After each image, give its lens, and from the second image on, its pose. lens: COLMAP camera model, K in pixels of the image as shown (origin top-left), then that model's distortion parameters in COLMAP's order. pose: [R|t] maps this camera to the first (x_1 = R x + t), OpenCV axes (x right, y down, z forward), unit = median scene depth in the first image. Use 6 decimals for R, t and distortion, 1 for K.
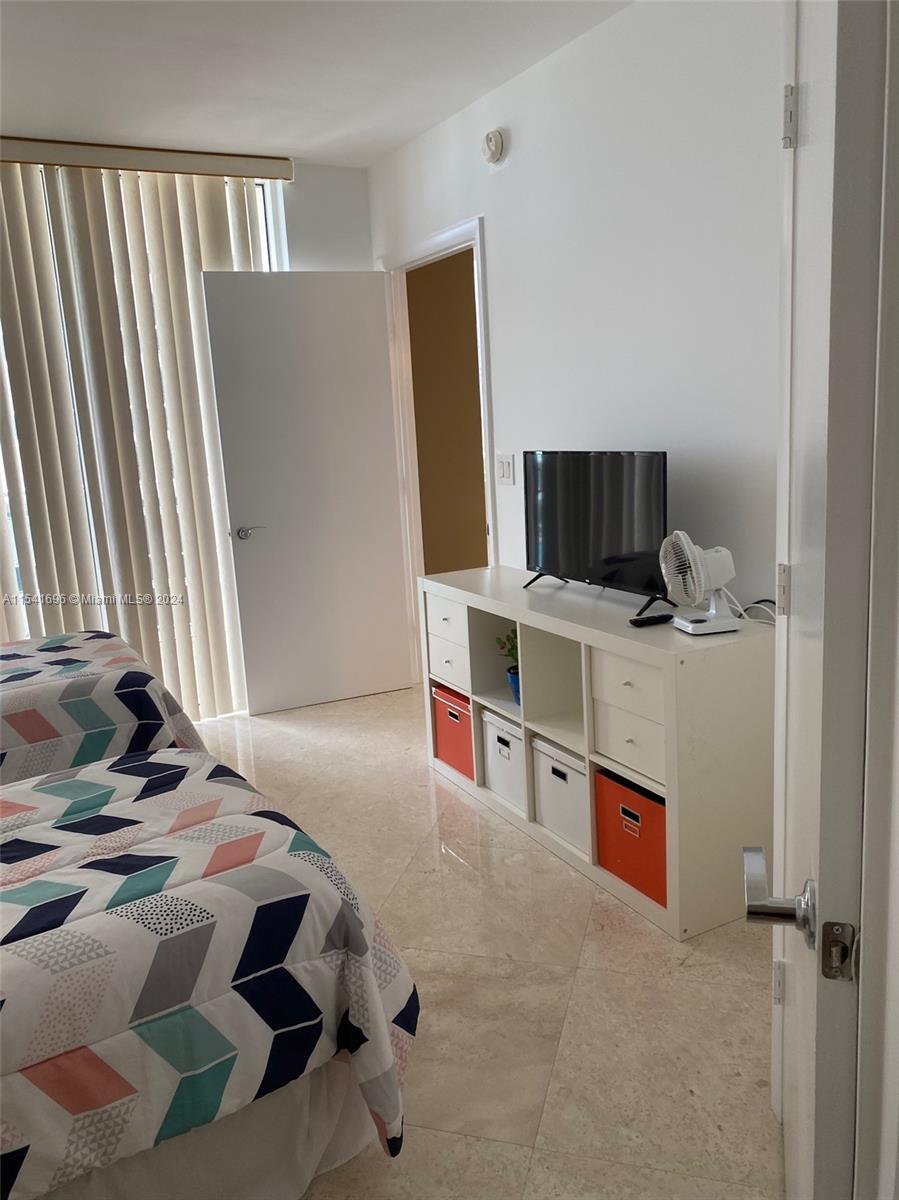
lens RADIAL K [[924.3, 0, 432.2], [0, 924.3, 594.7], [0, 0, 1]] dist [0.049850, -0.037864]
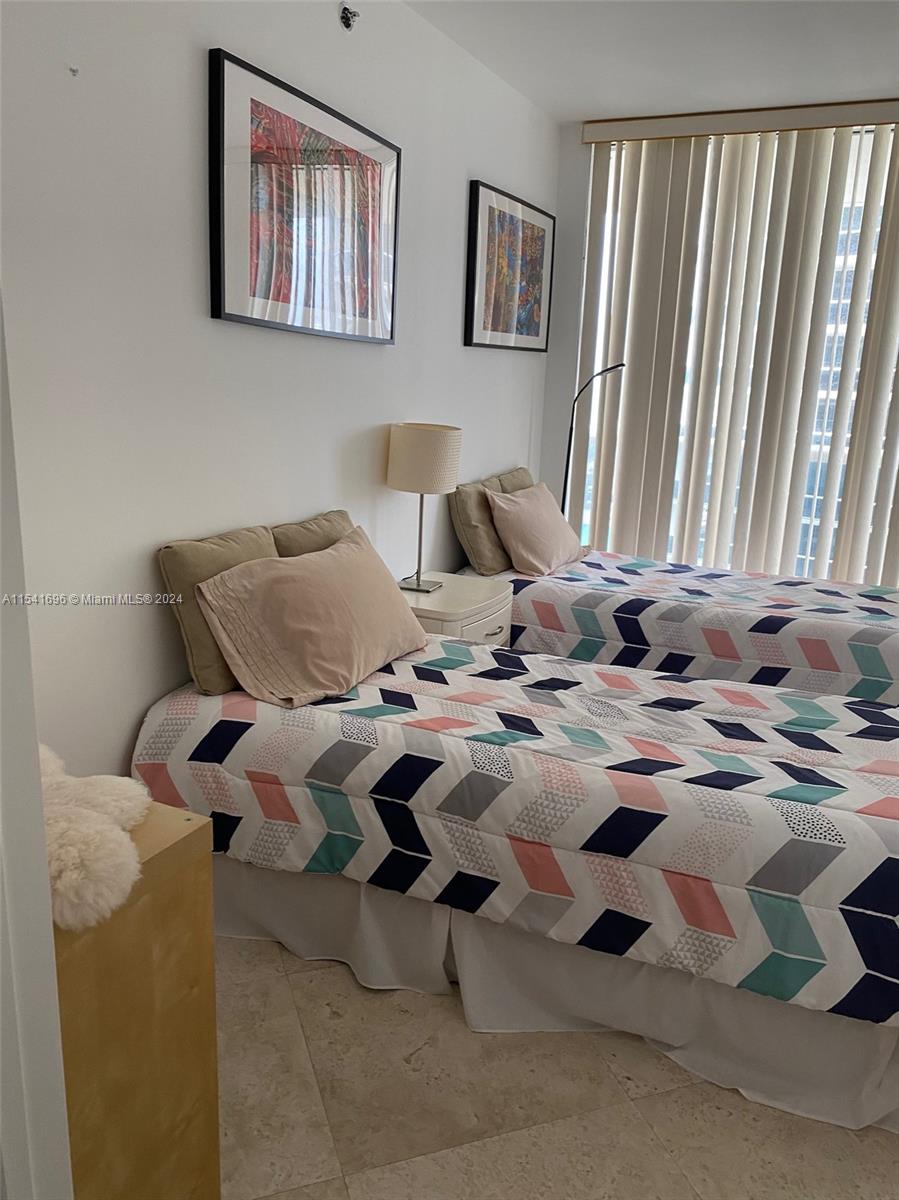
lens RADIAL K [[924.3, 0, 432.2], [0, 924.3, 594.7], [0, 0, 1]] dist [0.049850, -0.037864]
pose [[0.572019, 0.265484, -0.776088, 0.269754], [-0.226177, 0.960541, 0.161878, -0.005983], [0.788441, 0.082936, 0.609494, -0.085331]]
